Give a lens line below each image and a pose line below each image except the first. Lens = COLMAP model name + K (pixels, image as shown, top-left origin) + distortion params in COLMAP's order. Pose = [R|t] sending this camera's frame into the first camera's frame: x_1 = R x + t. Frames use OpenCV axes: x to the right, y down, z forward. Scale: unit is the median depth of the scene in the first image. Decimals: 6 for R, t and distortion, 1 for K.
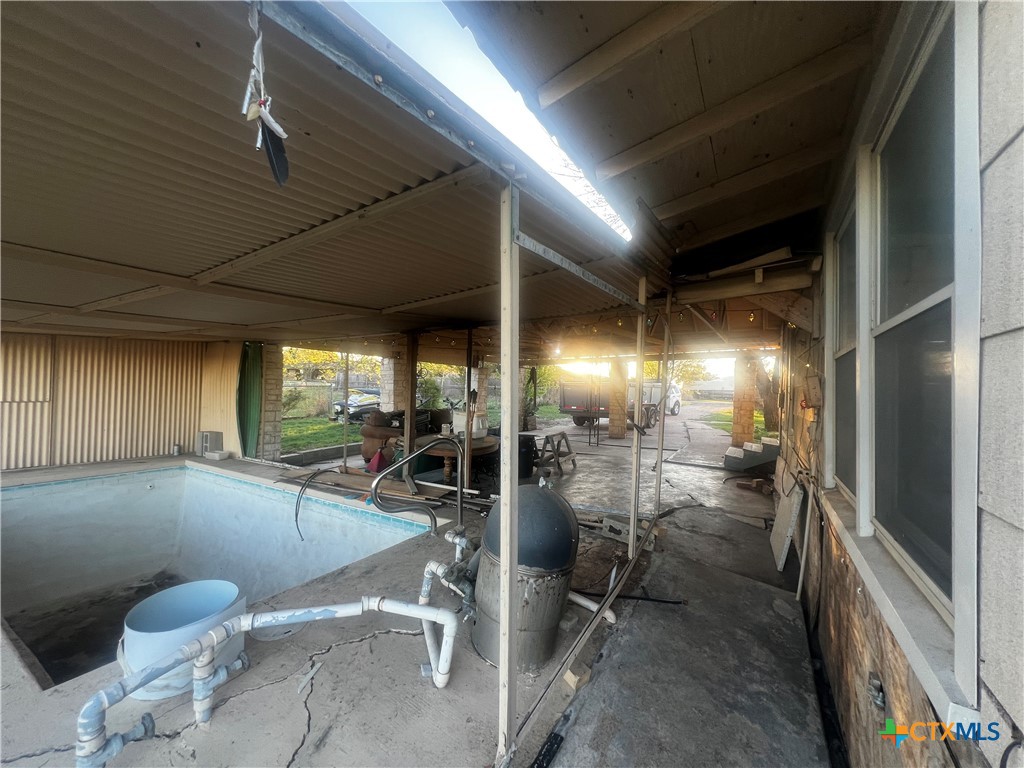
lens RADIAL K [[401.1, 0, 508.0], [0, 401.1, 385.6], [0, 0, 1]] dist [0.002393, -0.000013]
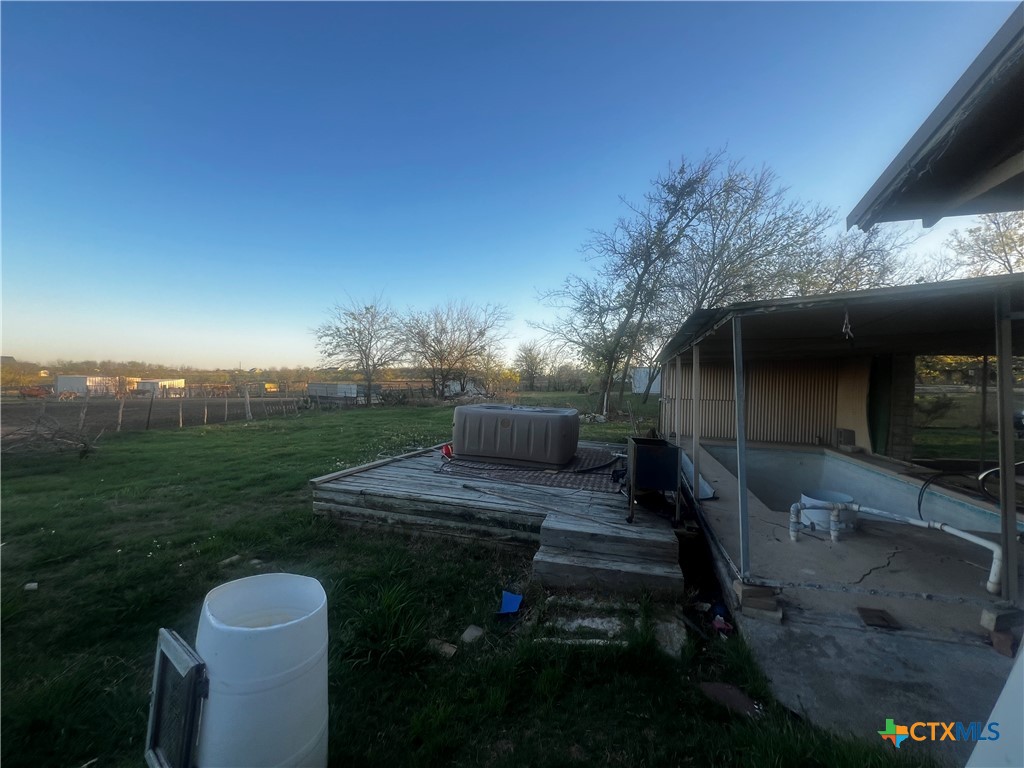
lens RADIAL K [[401.1, 0, 507.3], [0, 401.1, 389.1], [0, 0, 1]] dist [0.002393, -0.000013]
pose [[0.226548, 0.002687, -0.973996, 0.260641], [-0.005335, 0.999985, 0.001518, -0.006882], [0.973985, 0.004853, 0.226559, -0.332982]]
